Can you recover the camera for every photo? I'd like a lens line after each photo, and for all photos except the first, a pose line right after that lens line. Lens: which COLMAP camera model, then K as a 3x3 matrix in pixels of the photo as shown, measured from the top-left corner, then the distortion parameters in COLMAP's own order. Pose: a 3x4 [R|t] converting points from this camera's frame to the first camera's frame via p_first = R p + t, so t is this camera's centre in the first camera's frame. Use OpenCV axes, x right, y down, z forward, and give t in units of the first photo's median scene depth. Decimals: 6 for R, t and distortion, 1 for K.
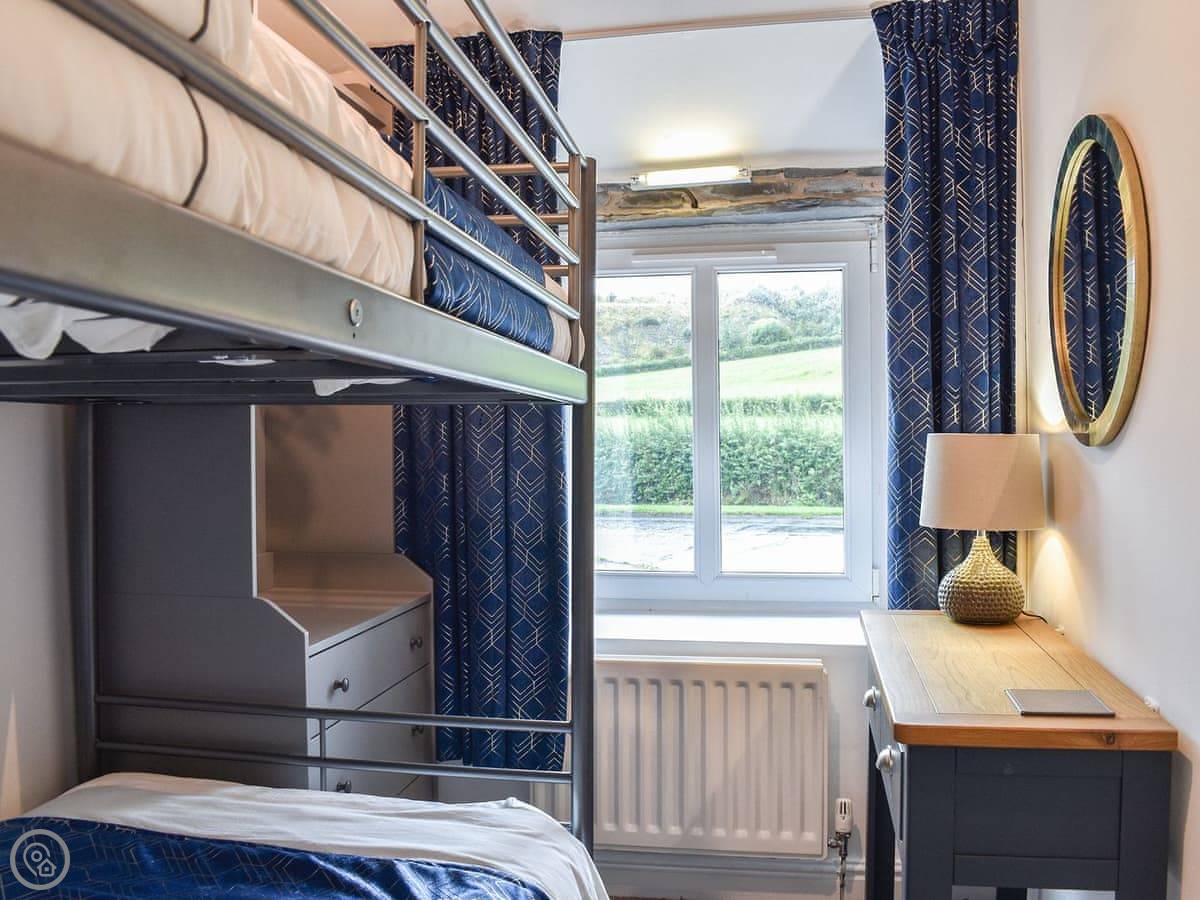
lens RADIAL K [[1069.6, 0, 548.1], [0, 1069.6, 455.6], [0, 0, 1]] dist [-0.085122, 0.014760]
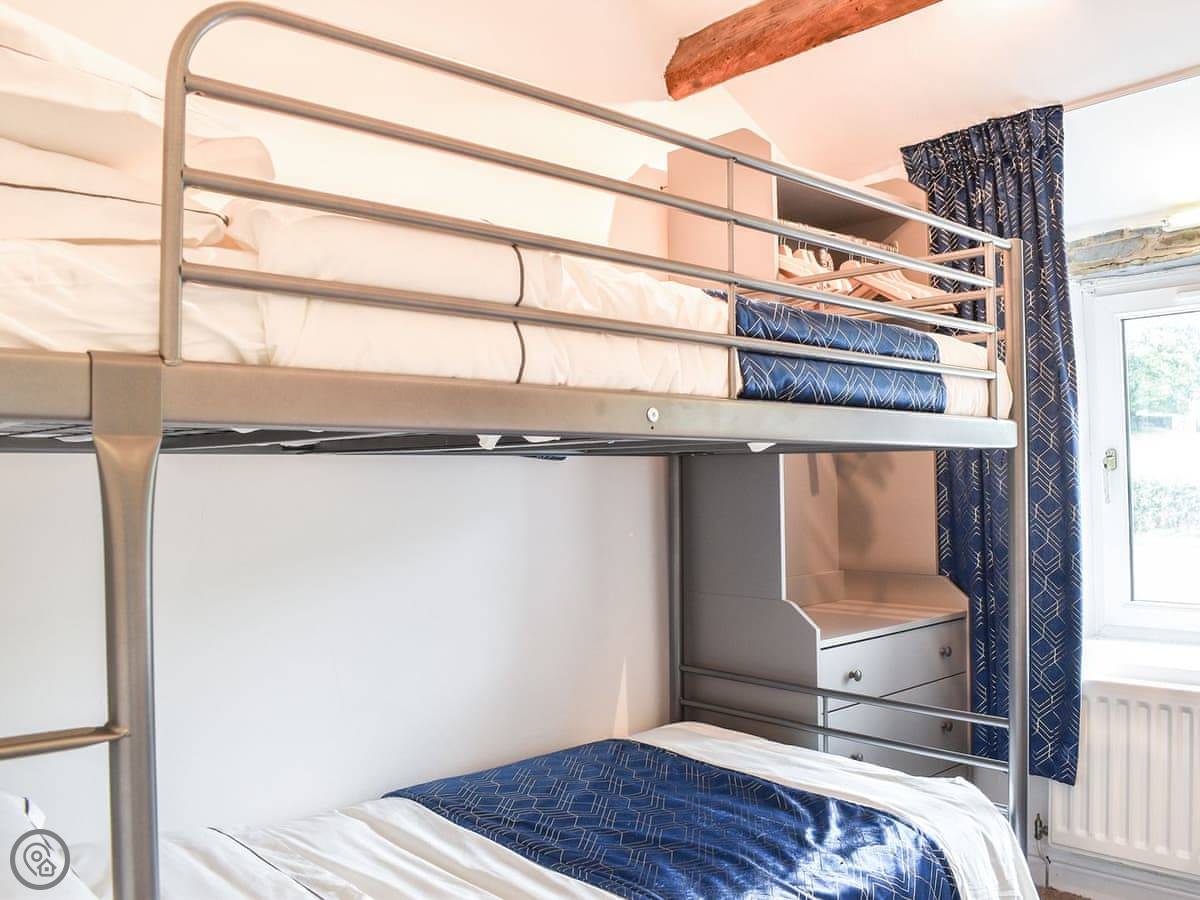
lens RADIAL K [[1069.6, 0, 548.1], [0, 1069.6, 455.6], [0, 0, 1]] dist [-0.085122, 0.014760]
pose [[0.766726, -0.022614, -0.641576, 0.349280], [0.003159, 0.999500, -0.031454, -0.004487], [0.641967, 0.022090, 0.766414, -0.199582]]
